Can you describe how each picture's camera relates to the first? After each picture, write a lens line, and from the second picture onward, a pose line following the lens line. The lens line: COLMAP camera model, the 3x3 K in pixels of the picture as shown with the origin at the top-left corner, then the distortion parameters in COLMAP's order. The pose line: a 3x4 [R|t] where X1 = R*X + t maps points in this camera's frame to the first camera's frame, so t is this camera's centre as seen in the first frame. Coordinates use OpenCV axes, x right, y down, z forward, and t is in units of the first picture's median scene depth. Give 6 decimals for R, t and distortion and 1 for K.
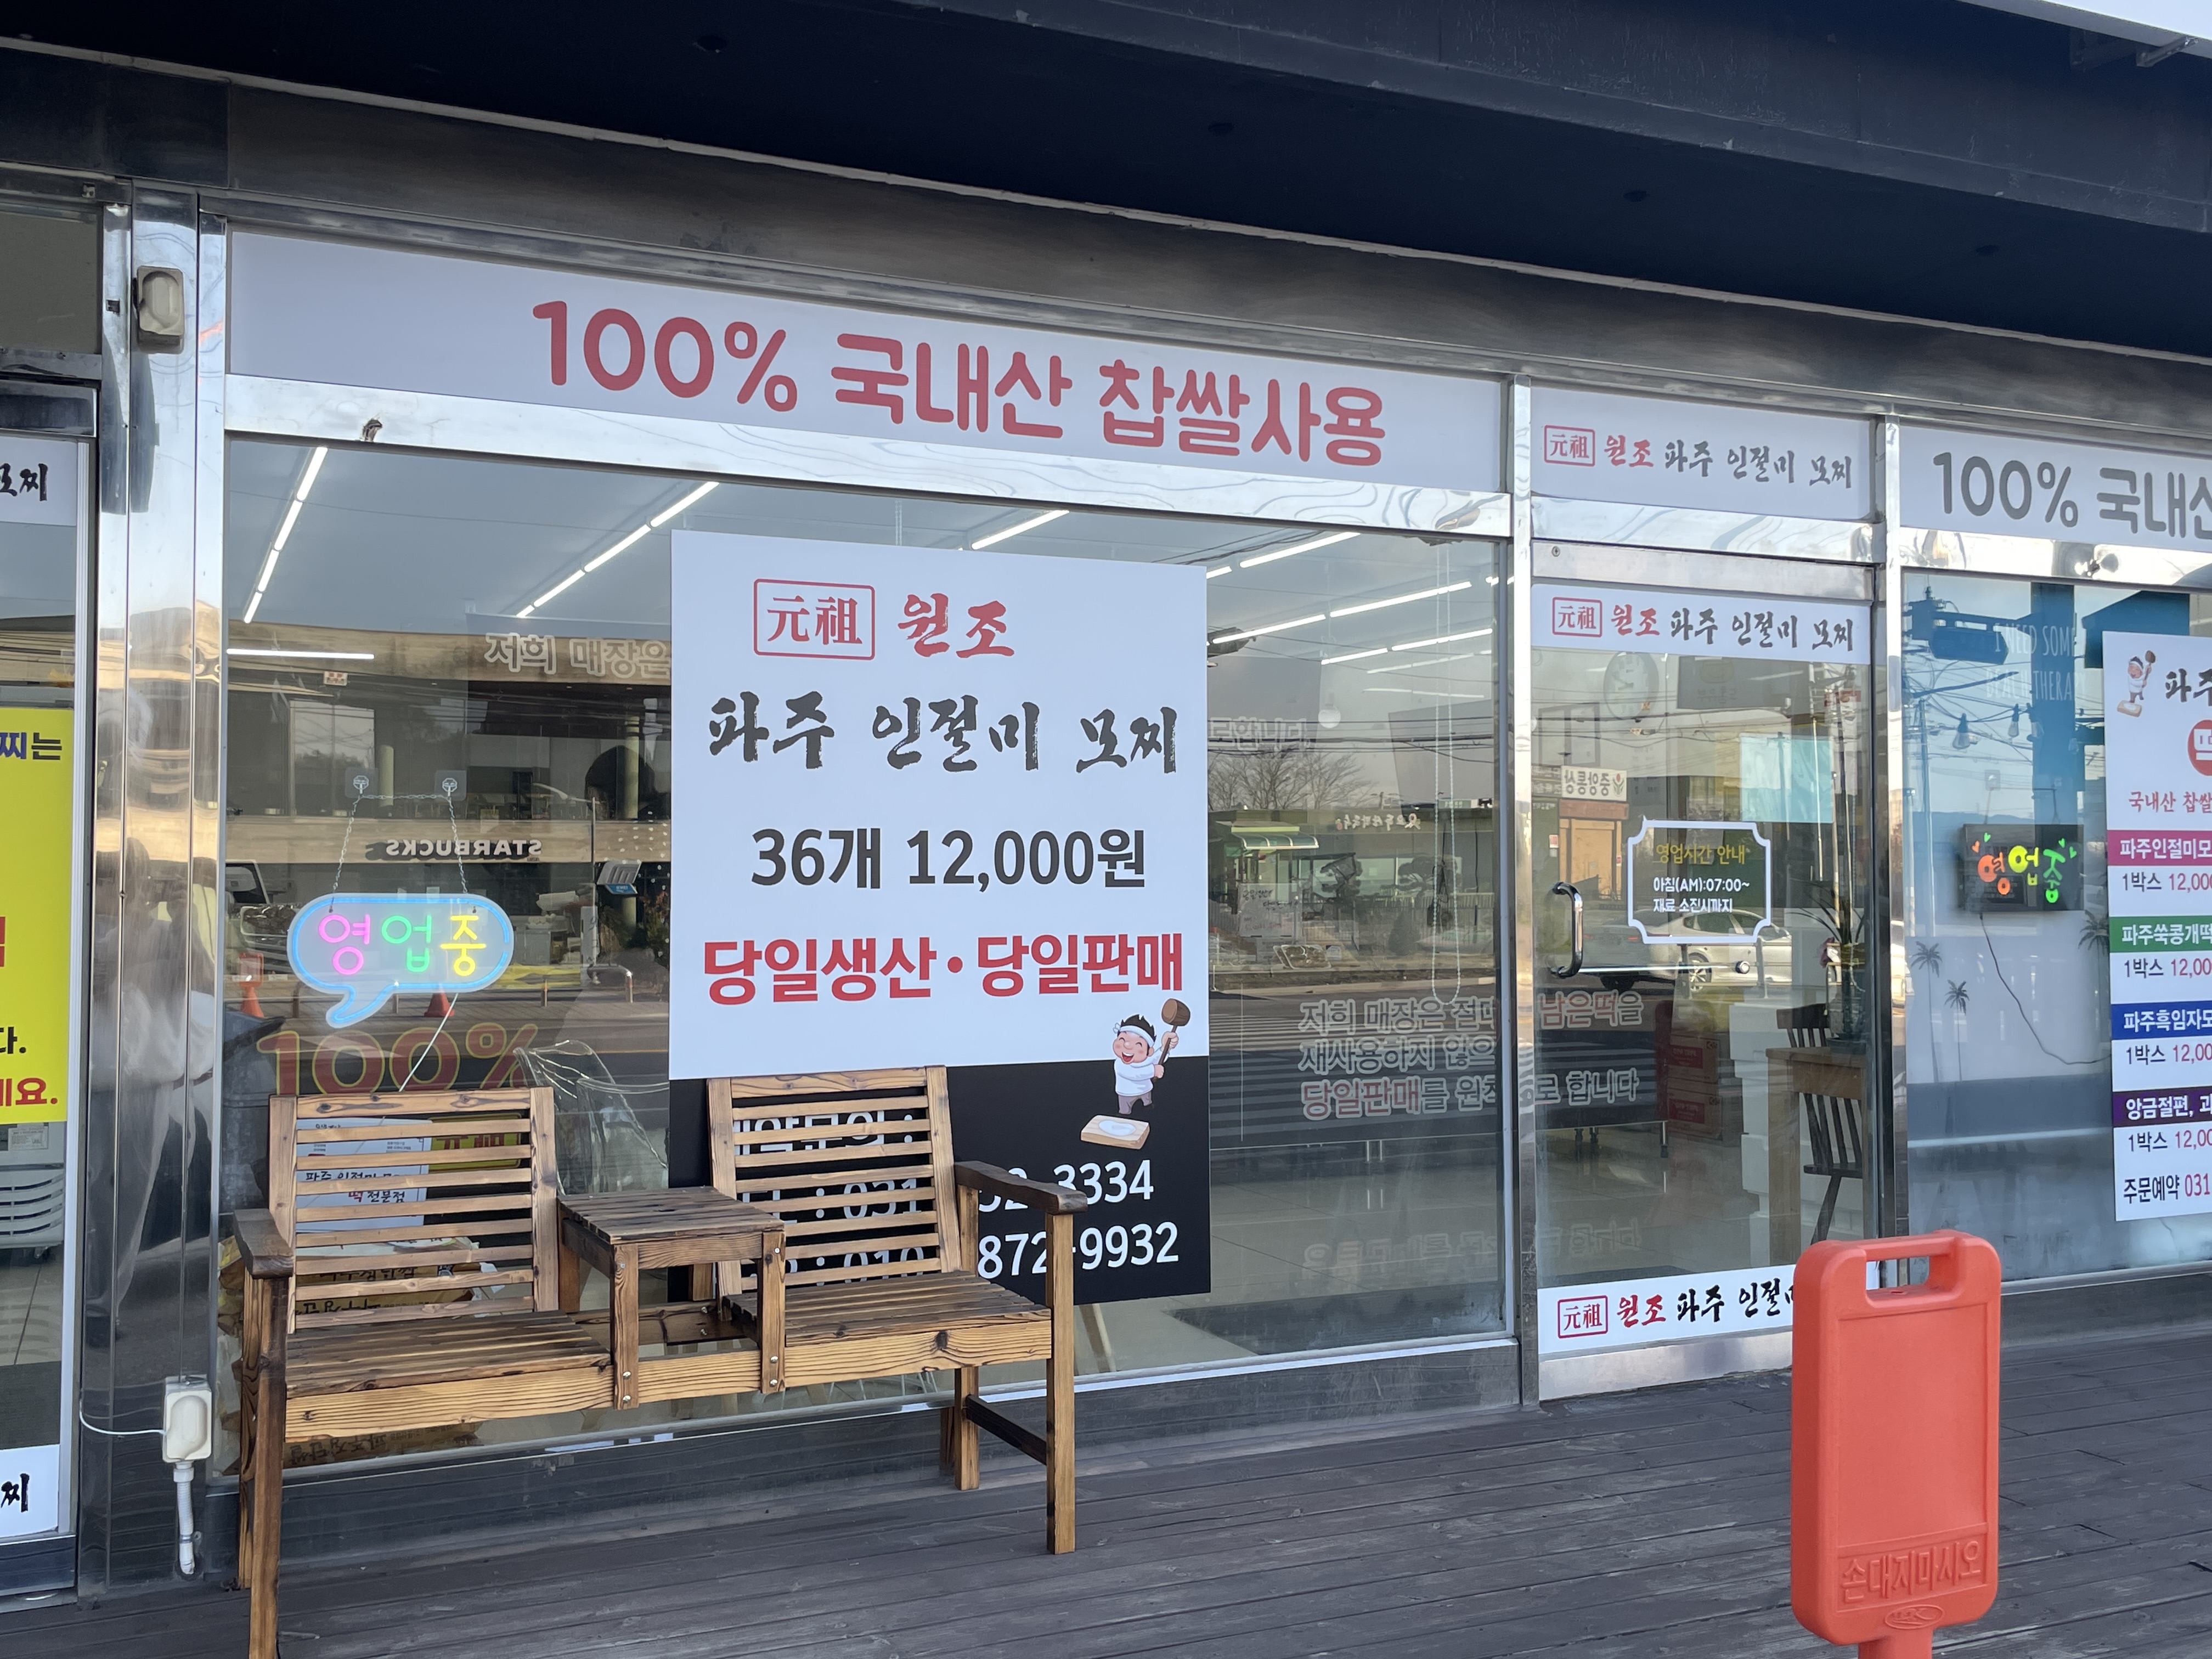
lens RADIAL K [[2032.8, 0, 1104.7], [0, 2032.8, 826.5], [0, 0, 1]] dist [-0.004656, 0.000000]
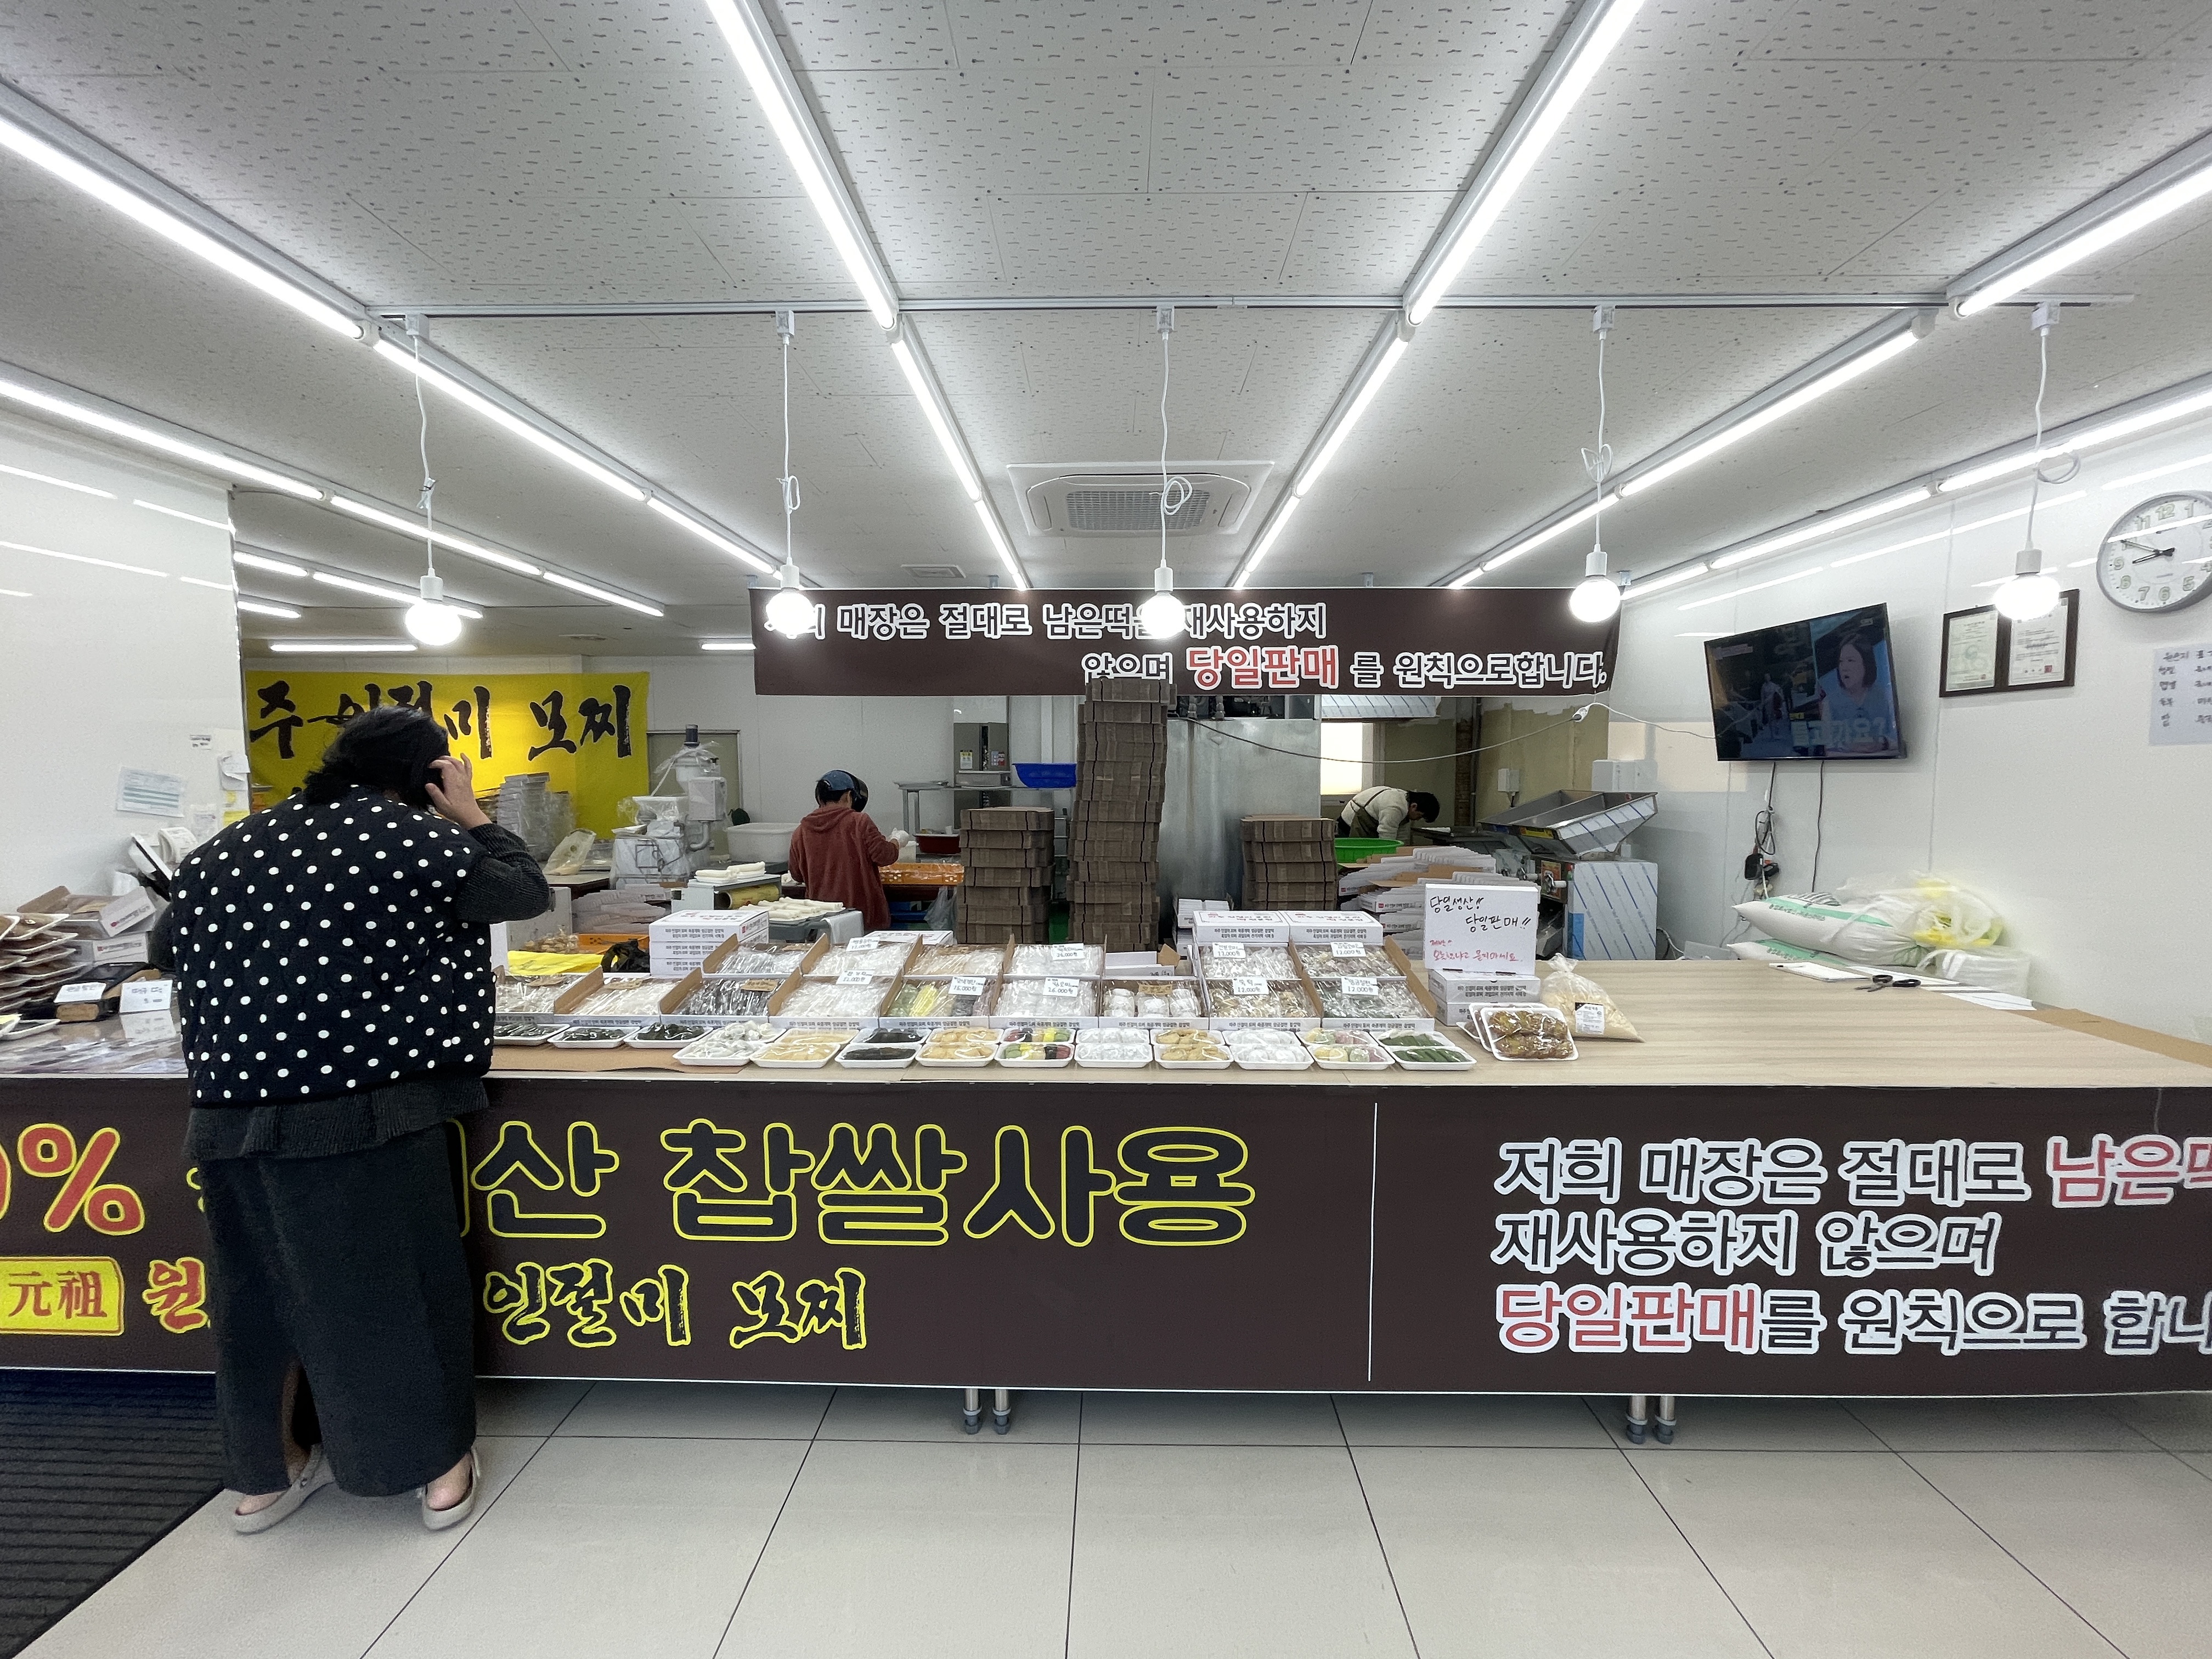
lens RADIAL K [[873.3, 0, 1110.8], [0, 873.3, 829.2], [0, 0, 1]] dist [0.003093, 0.000033]
pose [[0.901023, 0.034180, -0.432423, 0.131340], [0.007164, 0.995582, 0.093619, -0.022909], [0.433712, -0.087451, 0.896798, 0.987024]]
